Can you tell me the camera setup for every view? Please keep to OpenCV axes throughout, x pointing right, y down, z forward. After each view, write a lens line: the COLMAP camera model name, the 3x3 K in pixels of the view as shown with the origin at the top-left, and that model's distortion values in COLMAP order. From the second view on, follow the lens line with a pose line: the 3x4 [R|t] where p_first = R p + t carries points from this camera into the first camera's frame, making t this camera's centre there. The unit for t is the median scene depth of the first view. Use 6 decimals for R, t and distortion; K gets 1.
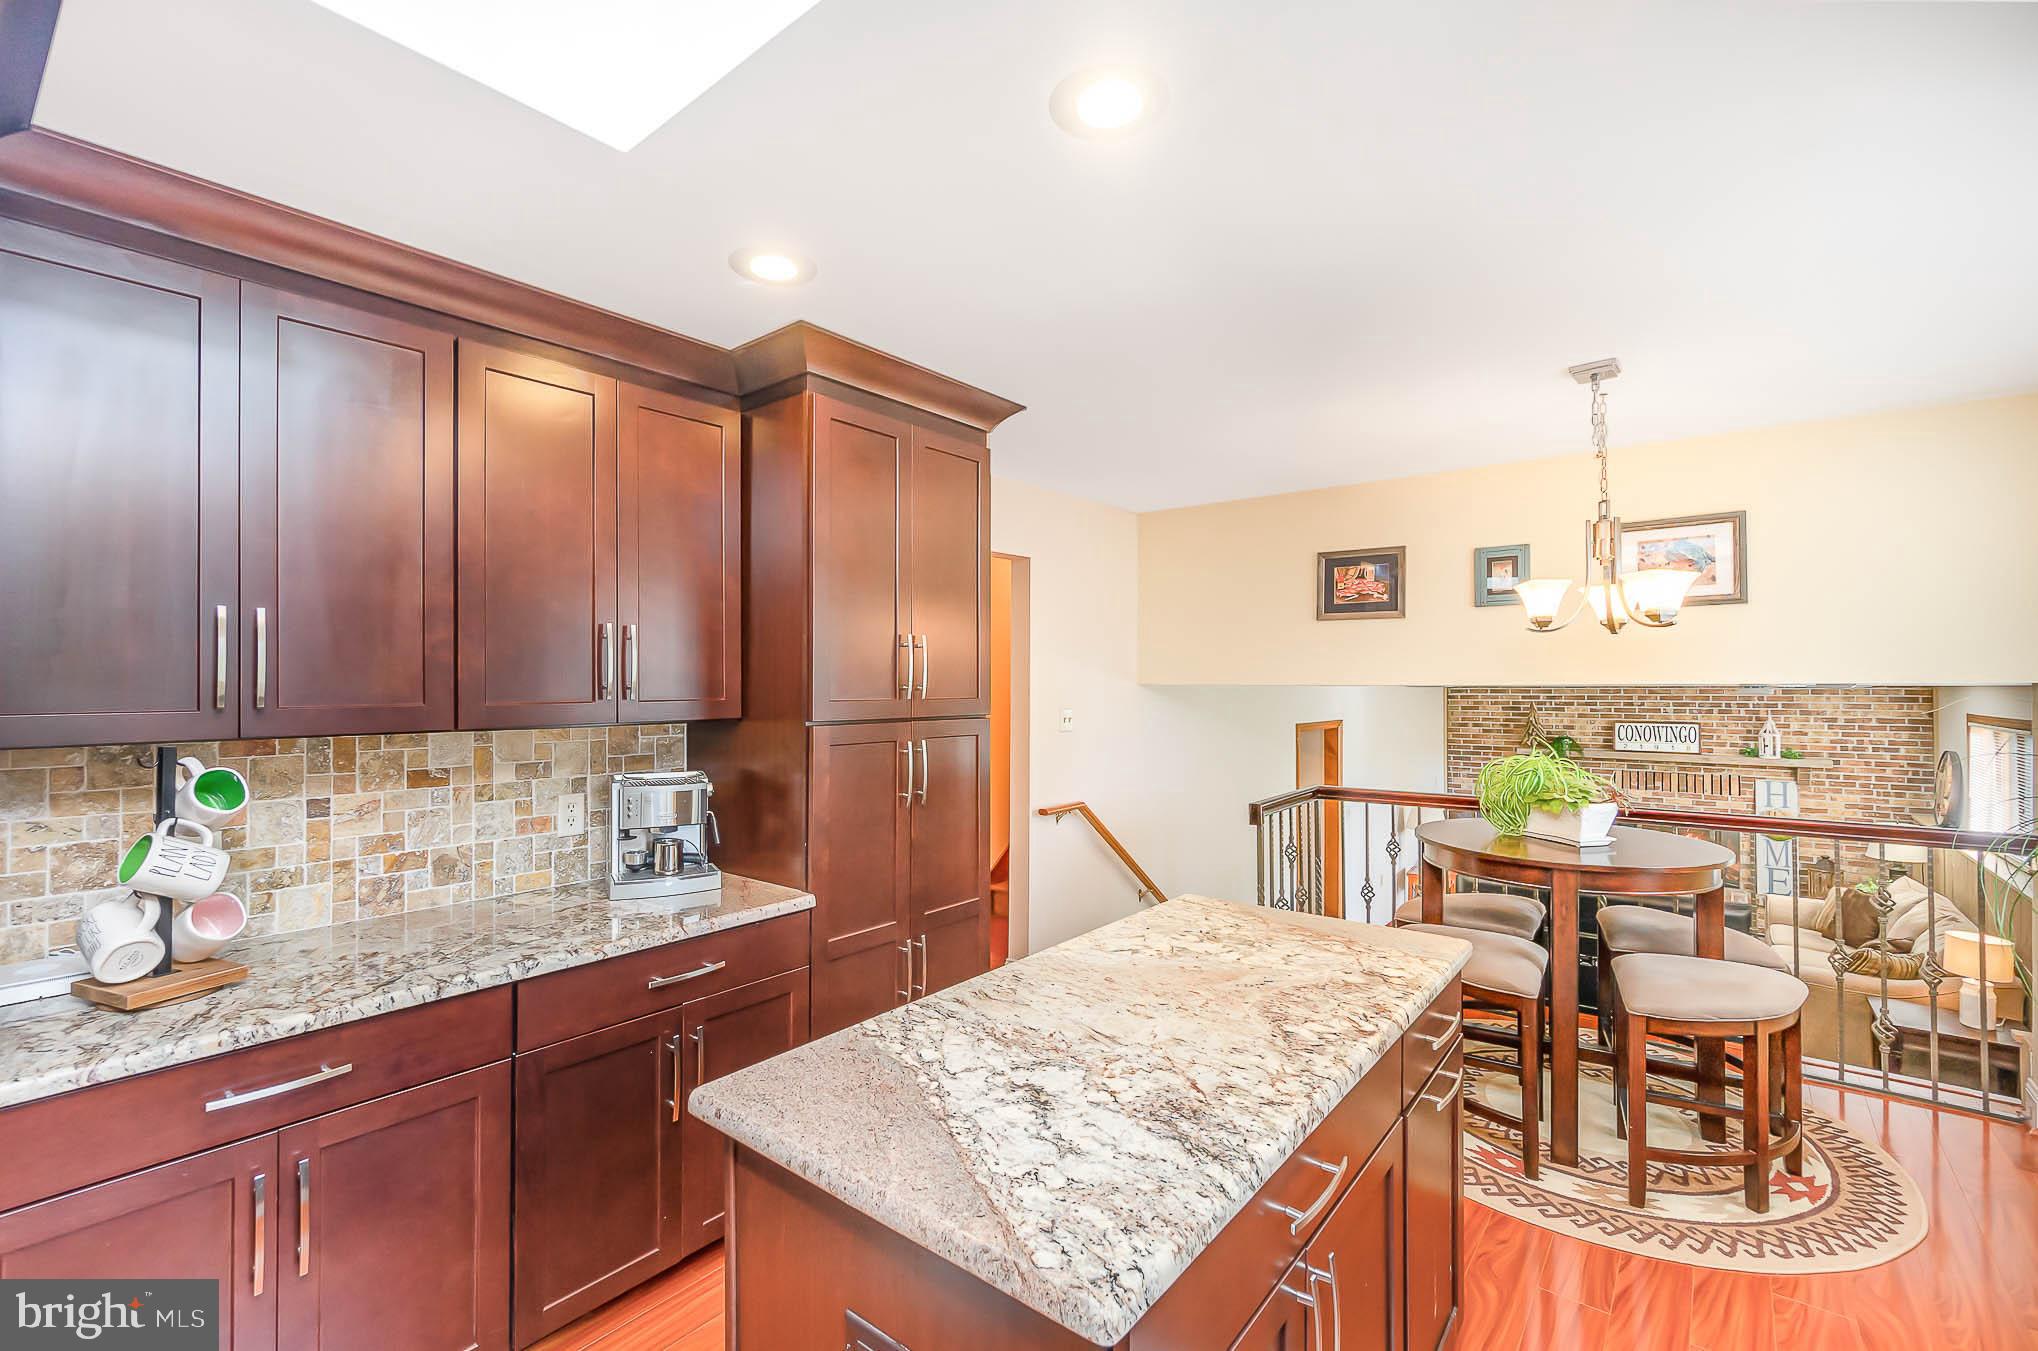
lens RADIAL K [[891.8, 0, 1008.4], [0, 891.8, 673.8], [0, 0, 1]] dist [0.008728, -0.000445]
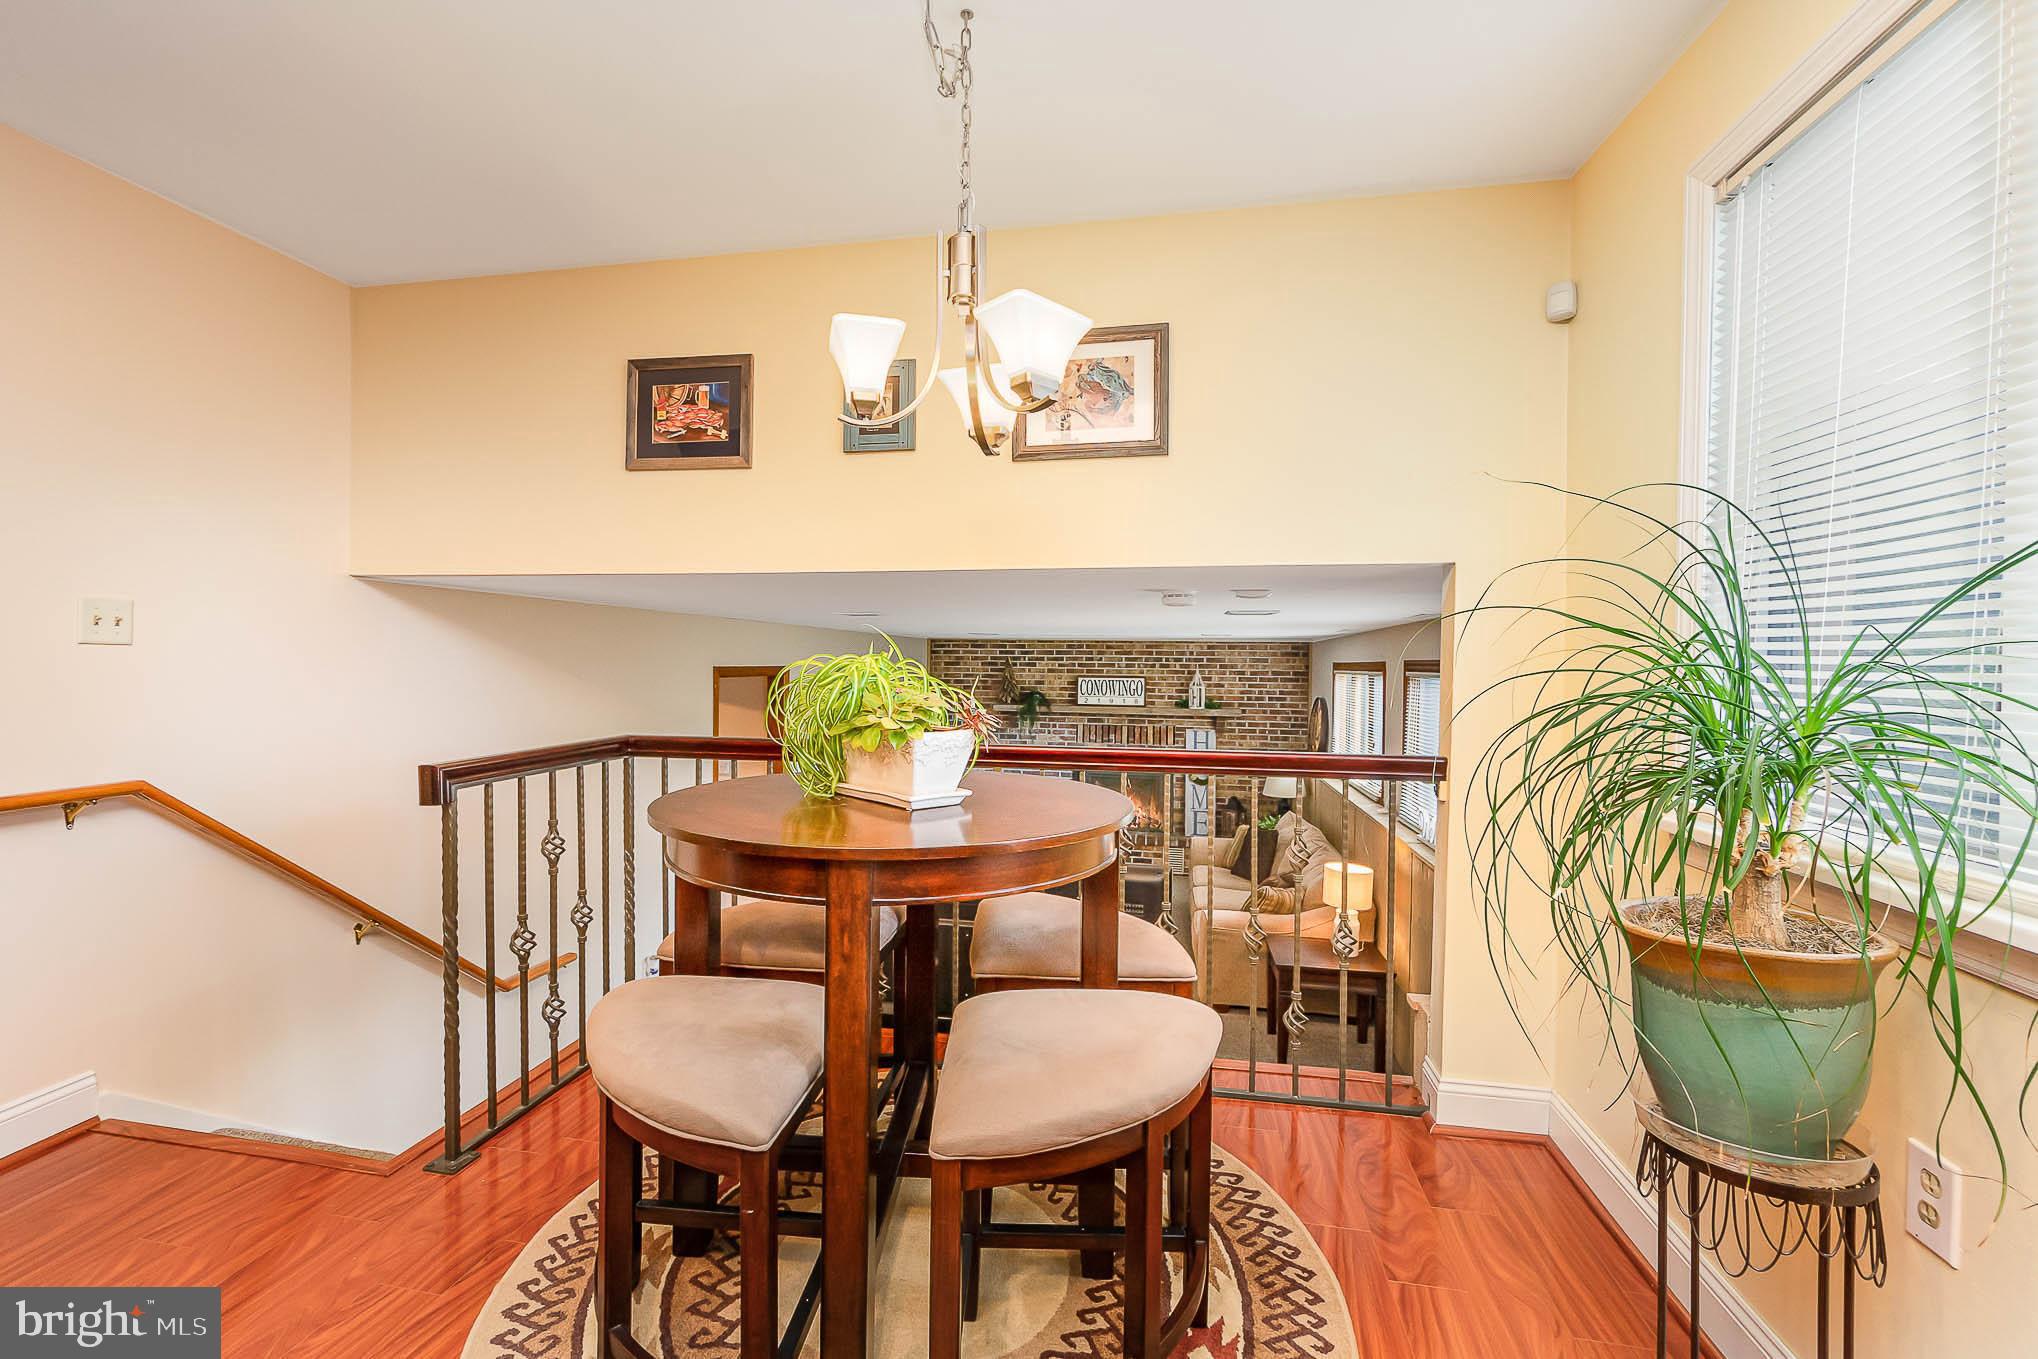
lens RADIAL K [[891.8, 0, 1001.9], [0, 891.8, 671.1], [0, 0, 1]] dist [0.008728, -0.000445]
pose [[0.885189, 0.005737, 0.465196, 0.156663], [-0.016396, 0.999687, 0.018871, 0.034694], [-0.464943, -0.024332, 0.885006, 0.177794]]
